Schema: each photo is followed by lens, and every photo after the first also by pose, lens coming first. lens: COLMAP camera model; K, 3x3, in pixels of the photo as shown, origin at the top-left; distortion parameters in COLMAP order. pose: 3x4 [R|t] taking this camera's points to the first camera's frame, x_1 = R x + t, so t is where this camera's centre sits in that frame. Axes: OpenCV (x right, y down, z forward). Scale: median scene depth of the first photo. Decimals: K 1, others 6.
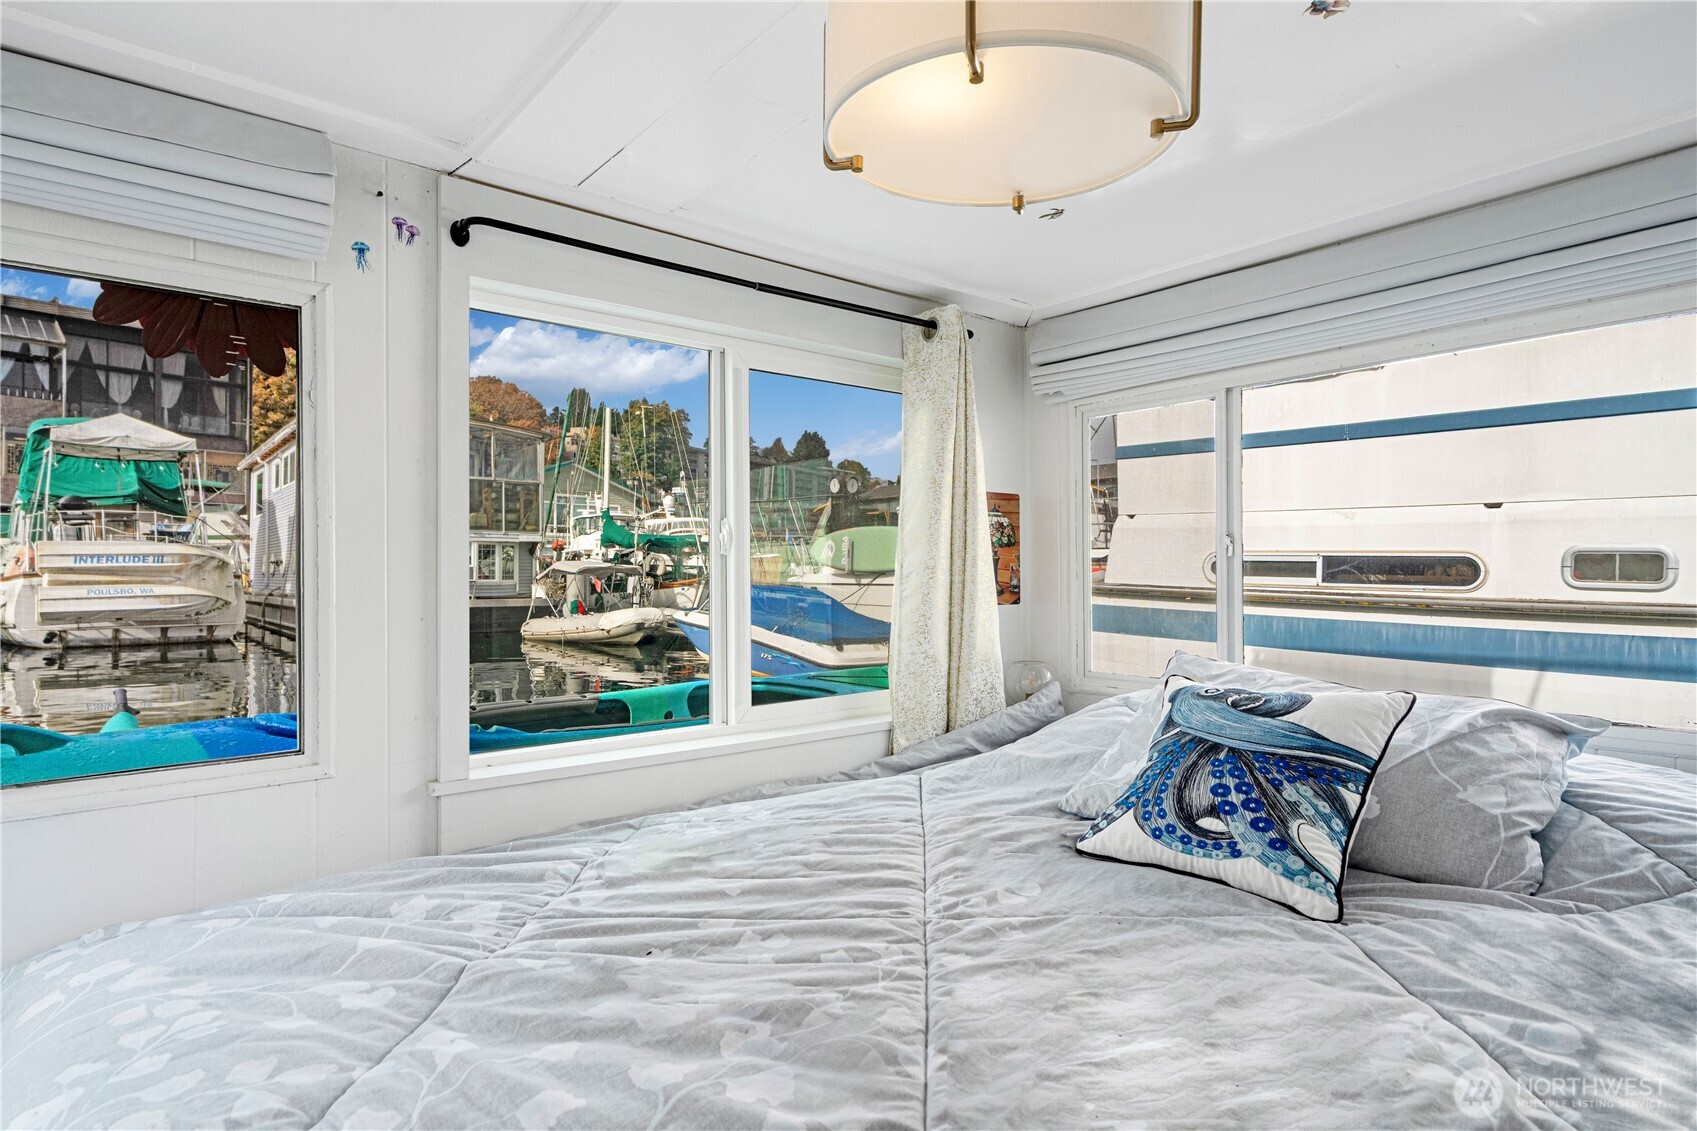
lens RADIAL K [[914.4, 0, 848.5], [0, 914.4, 565.5], [0, 0, 1]] dist [-0.000302, 0.000483]
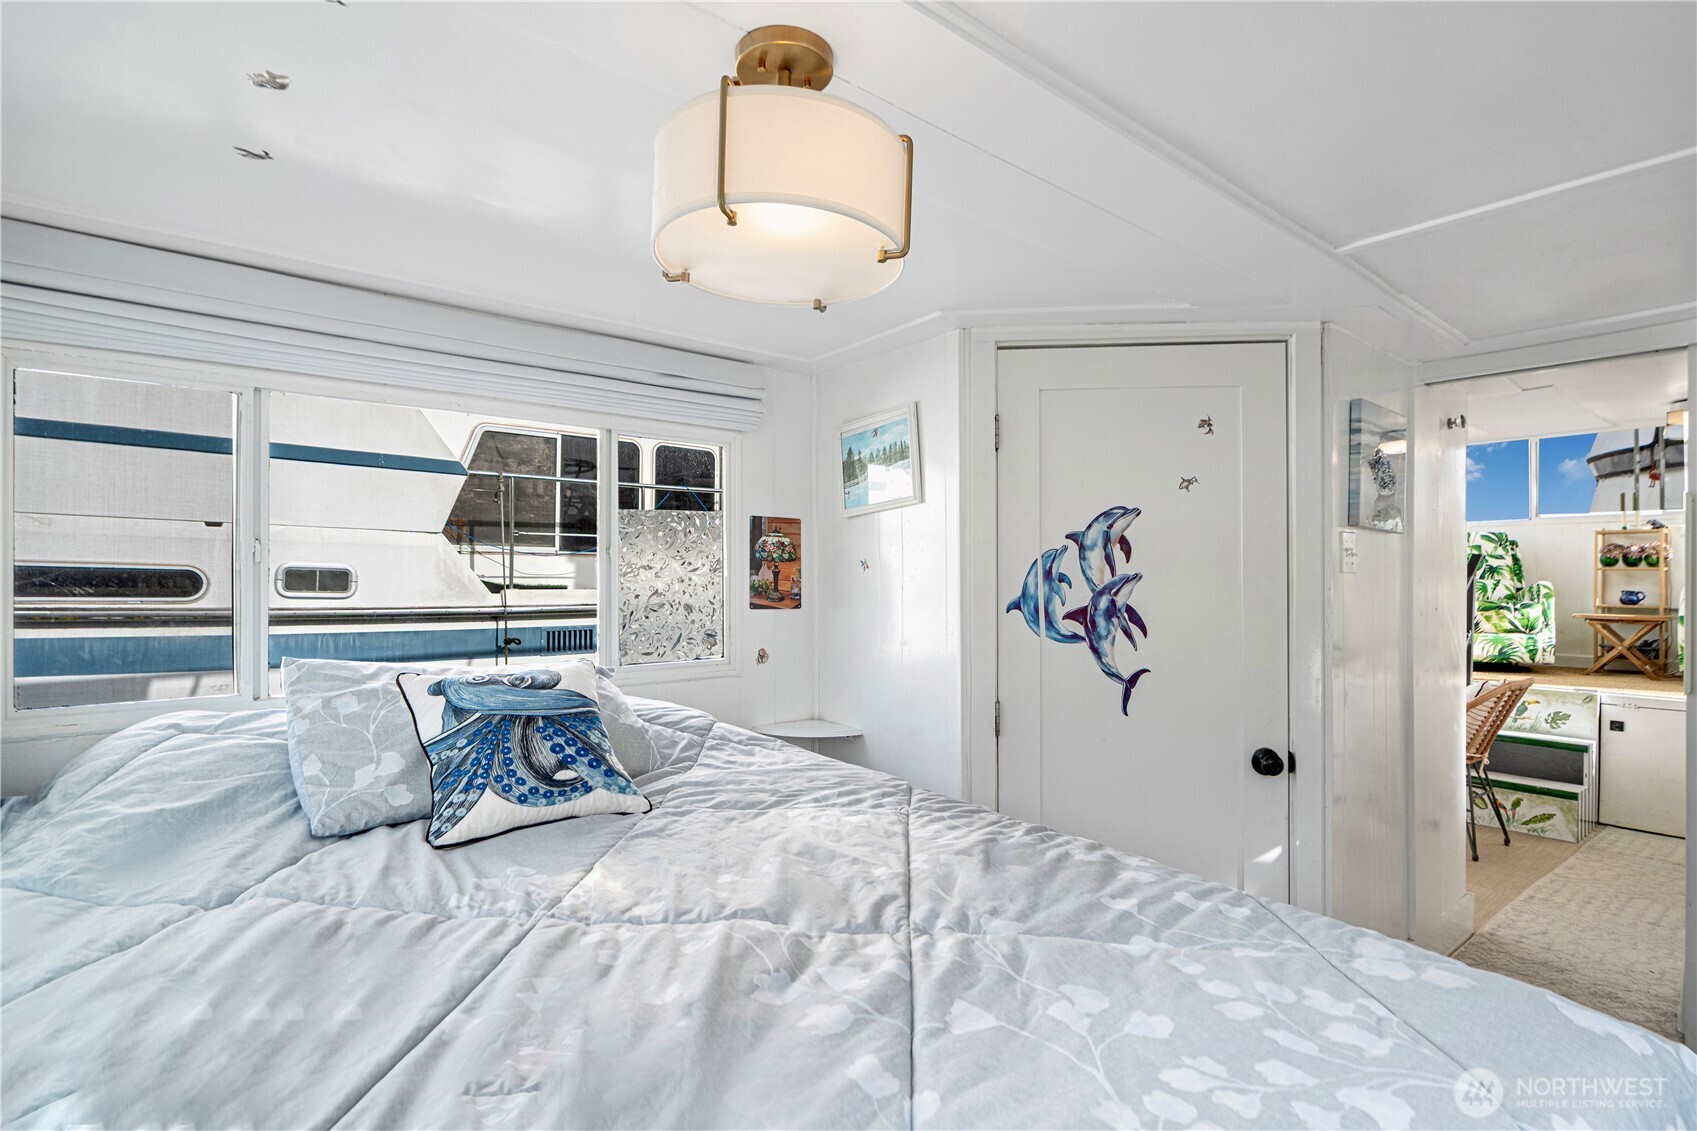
lens RADIAL K [[815.0, 0, 848.5], [0, 815.0, 565.5], [0, 0, 1]] dist [-0.000682, 0.000315]
pose [[0.033738, 0.027246, 0.999059, -0.694771], [-0.004783, 0.999621, -0.027100, 0.021058], [-0.999419, -0.003865, 0.033856, 0.547869]]
